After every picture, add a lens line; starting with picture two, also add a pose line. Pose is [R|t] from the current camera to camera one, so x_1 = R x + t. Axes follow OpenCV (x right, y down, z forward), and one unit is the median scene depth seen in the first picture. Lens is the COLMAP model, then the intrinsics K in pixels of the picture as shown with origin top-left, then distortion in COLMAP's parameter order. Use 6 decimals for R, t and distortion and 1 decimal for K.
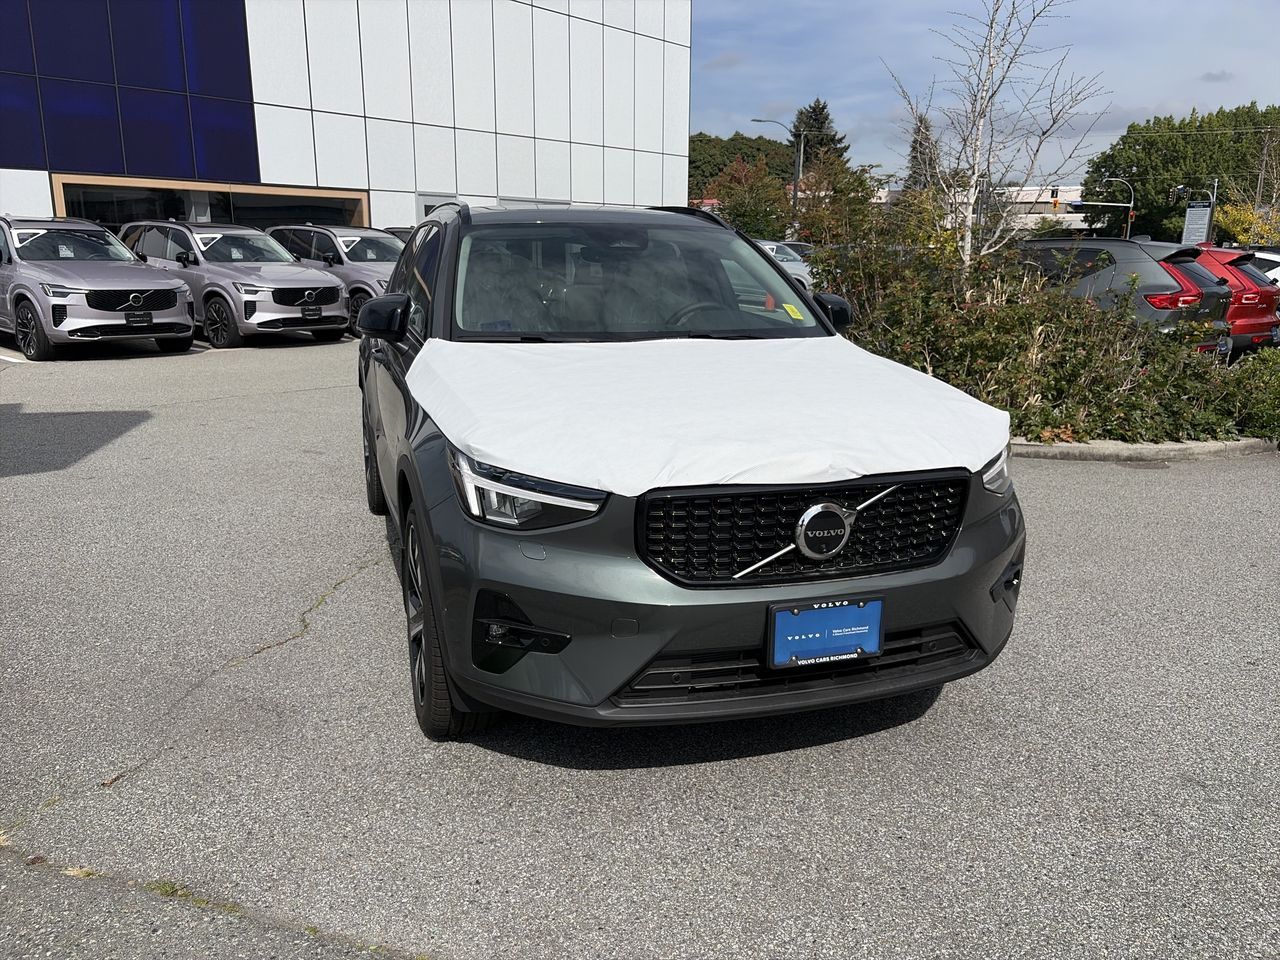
lens RADIAL K [[975.1, 0, 637.9], [0, 975.1, 479.1], [0, 0, 1]] dist [0.031147, -0.030155]
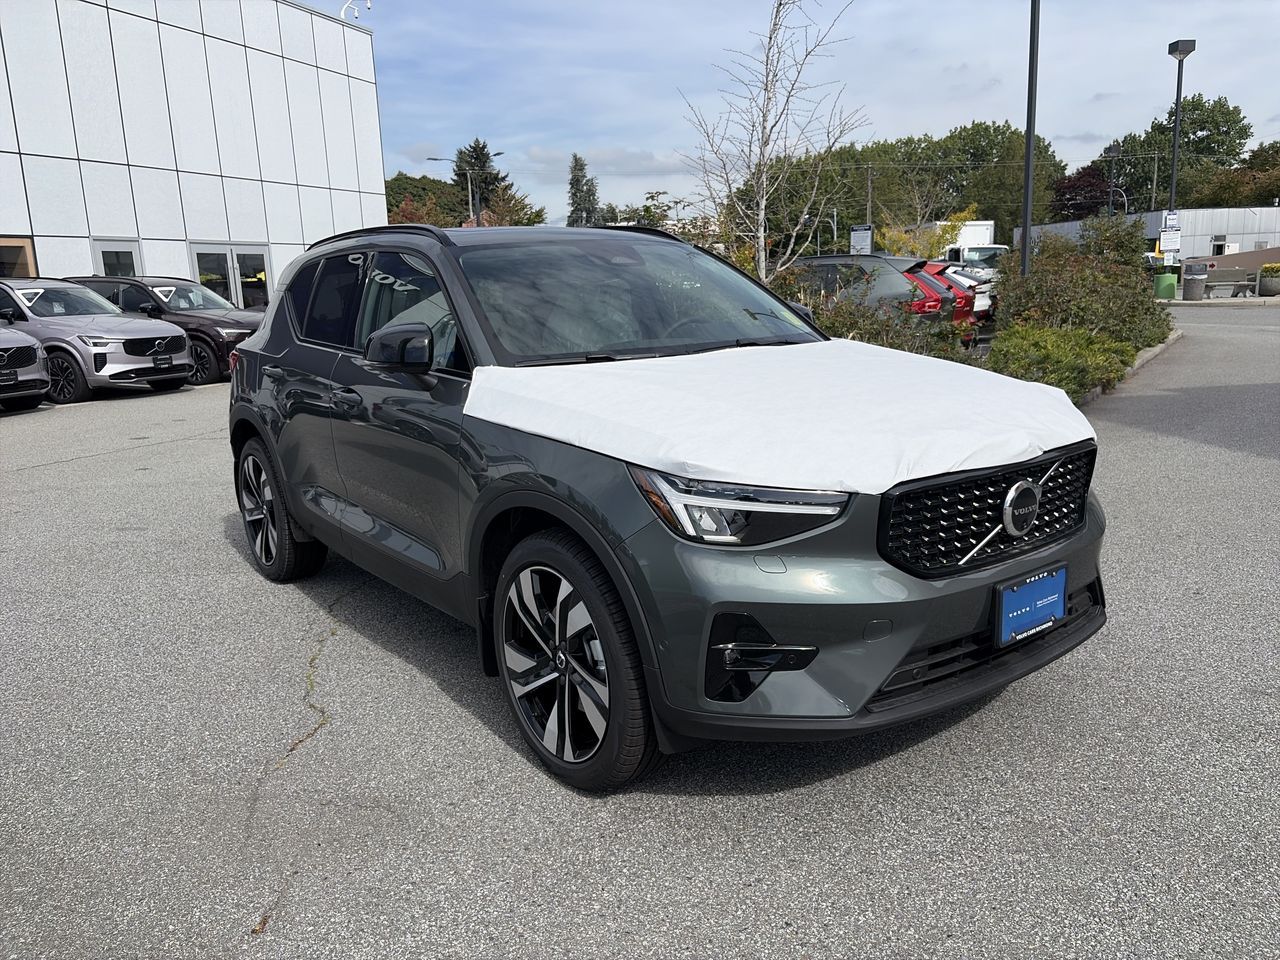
lens RADIAL K [[975.1, 0, 640.4], [0, 975.1, 478.5], [0, 0, 1]] dist [0.031147, -0.030155]
pose [[0.944742, -0.107742, 0.309604, -0.228364], [0.119069, 0.992725, -0.017865, -0.003677], [-0.305426, 0.053742, 0.950698, 0.057269]]
